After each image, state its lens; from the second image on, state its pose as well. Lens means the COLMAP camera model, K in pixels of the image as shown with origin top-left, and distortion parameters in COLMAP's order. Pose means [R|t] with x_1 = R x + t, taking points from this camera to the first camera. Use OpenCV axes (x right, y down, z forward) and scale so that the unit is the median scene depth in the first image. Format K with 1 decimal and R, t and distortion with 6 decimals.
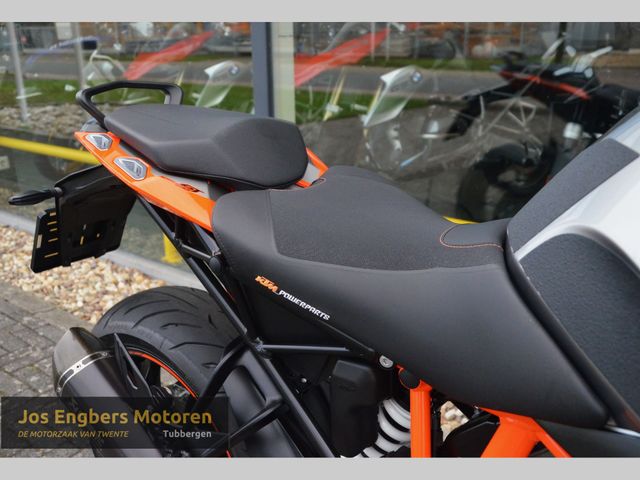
lens RADIAL K [[590.3, 0, 320.0], [0, 590.3, 240.0], [0, 0, 1]] dist [-0.000943, -0.001987]
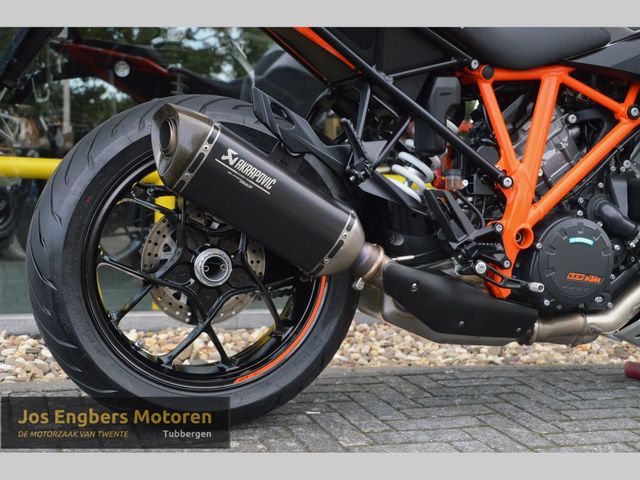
lens RADIAL K [[877.9, 0, 334.1], [0, 877.9, 243.1], [0, 0, 1]] dist [0.090672, 0.491090]
pose [[0.525162, -0.028359, 0.850529, -1.888167], [0.233361, 0.965932, -0.111883, 0.746792], [-0.818381, 0.257237, 0.513889, 0.157914]]
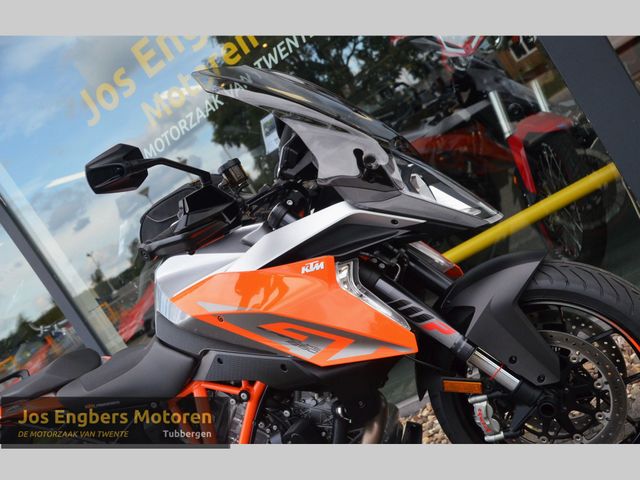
lens RADIAL K [[727.8, 0, 342.3], [0, 727.8, 241.3], [0, 0, 1]] dist [0.034877, 0.037399]
pose [[0.828665, -0.526757, 0.189321, 0.444413], [0.559617, 0.786891, -0.260059, 0.736205], [-0.011987, 0.321449, 0.946851, -1.645704]]
